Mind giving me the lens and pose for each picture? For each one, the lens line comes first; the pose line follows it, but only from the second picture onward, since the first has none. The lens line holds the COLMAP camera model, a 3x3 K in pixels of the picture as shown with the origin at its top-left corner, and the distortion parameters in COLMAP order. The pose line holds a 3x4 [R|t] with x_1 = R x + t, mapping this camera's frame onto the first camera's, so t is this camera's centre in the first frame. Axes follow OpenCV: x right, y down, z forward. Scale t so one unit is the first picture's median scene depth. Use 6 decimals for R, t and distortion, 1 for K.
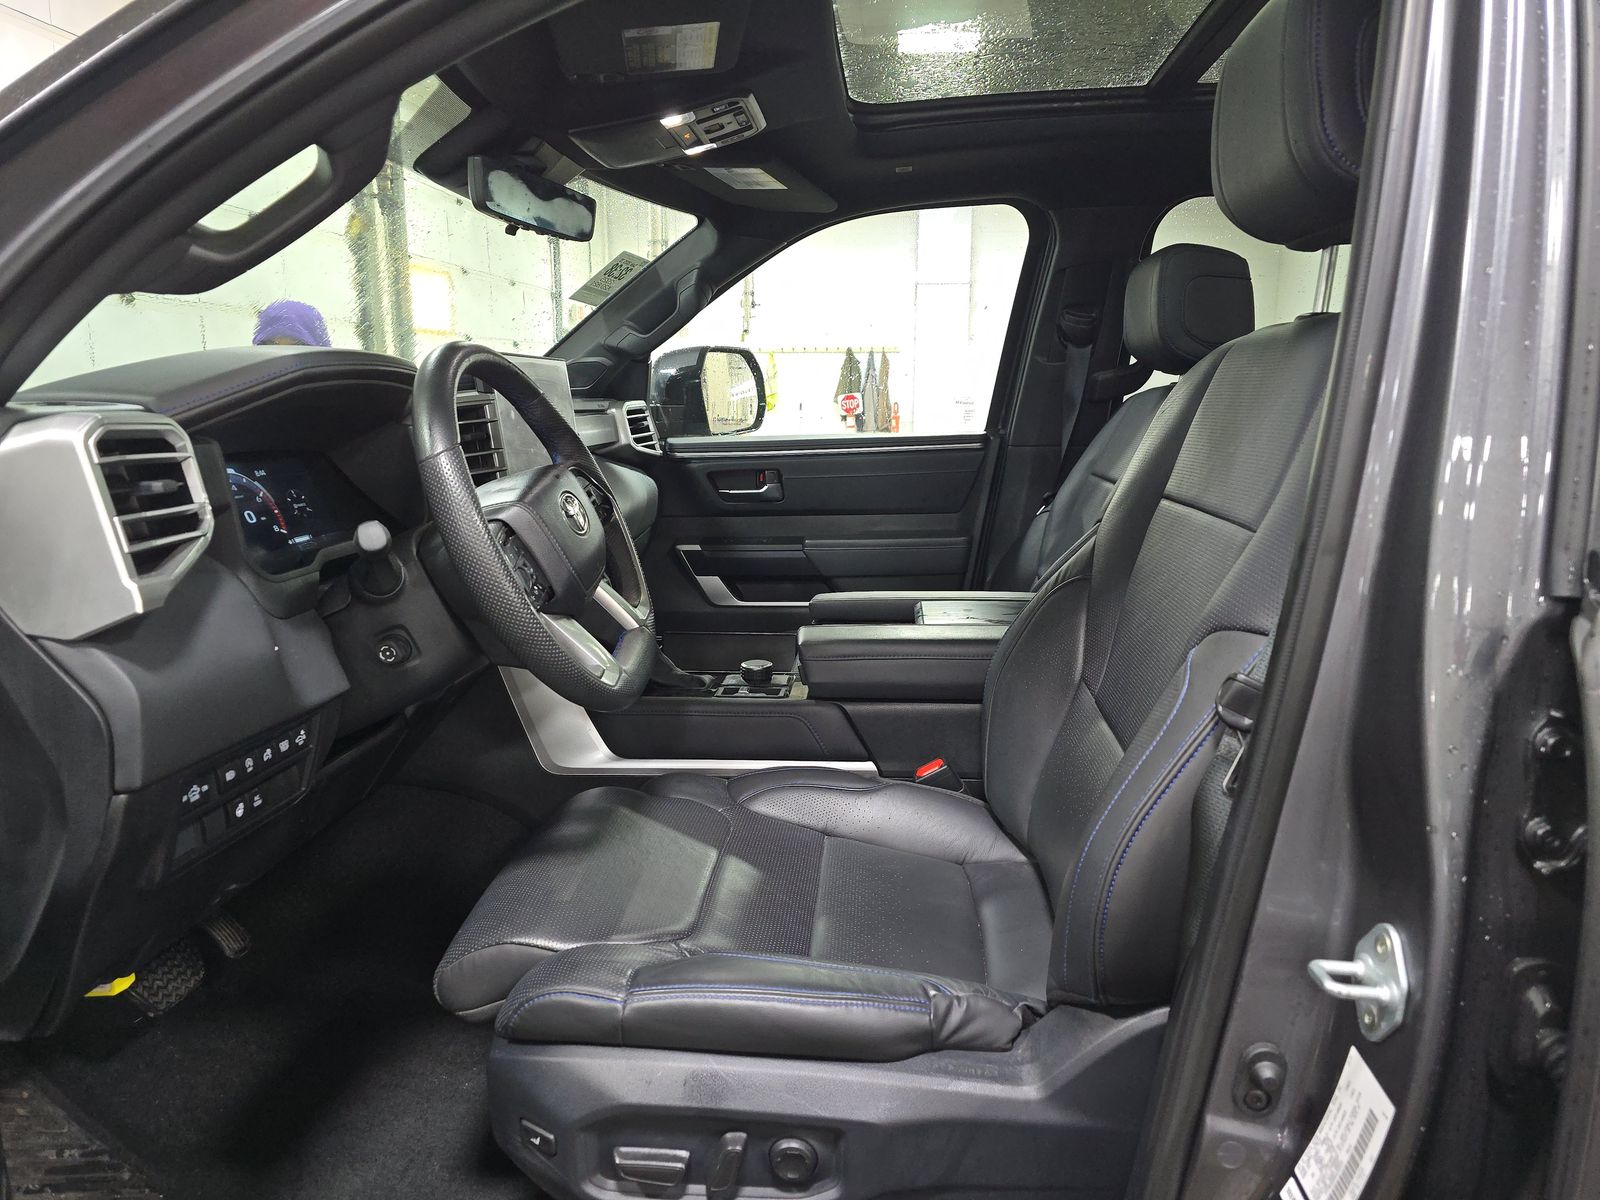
lens RADIAL K [[1123.9, 0, 813.8], [0, 1123.9, 604.1], [0, 0, 1]] dist [0.064403, -0.068677]
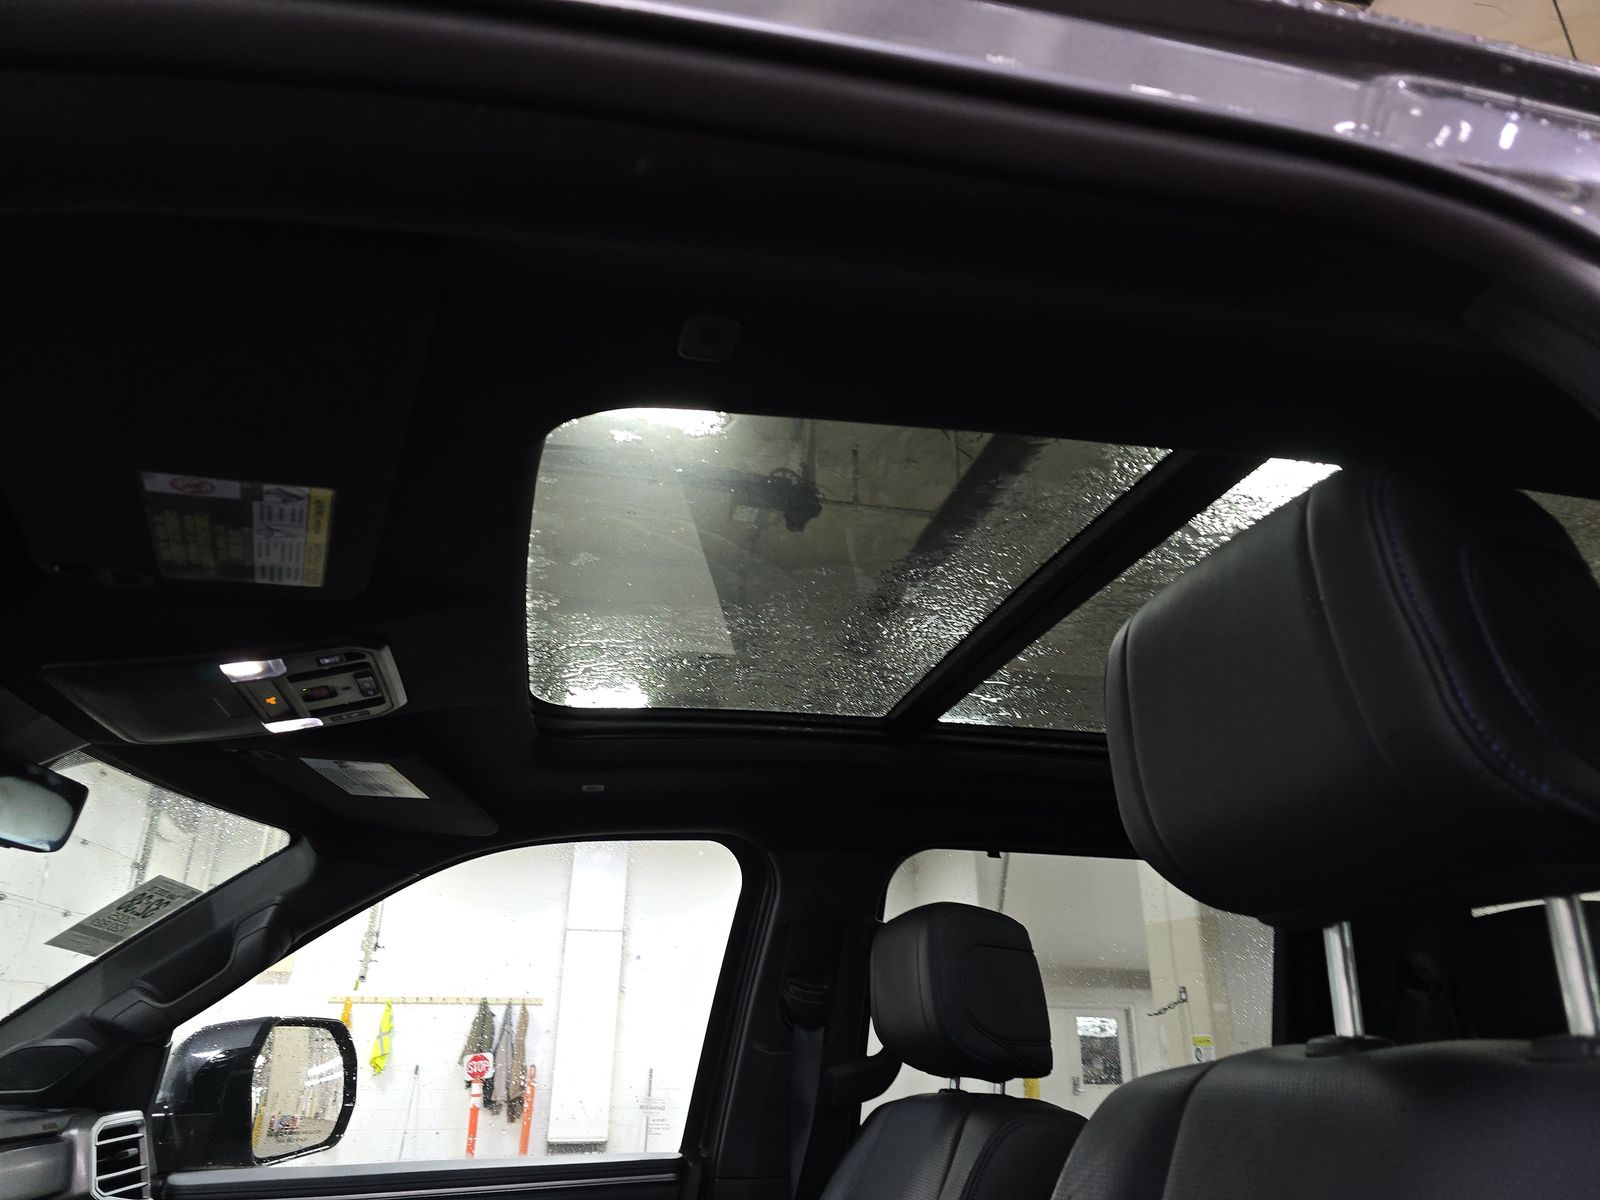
lens RADIAL K [[1123.9, 0, 813.8], [0, 1123.9, 604.1], [0, 0, 1]] dist [0.064403, -0.068677]
pose [[0.955305, 0.117163, 0.271415, 0.000041], [0.044189, 0.851200, -0.522978, -0.074193], [-0.292302, 0.511597, 0.807978, 0.245374]]
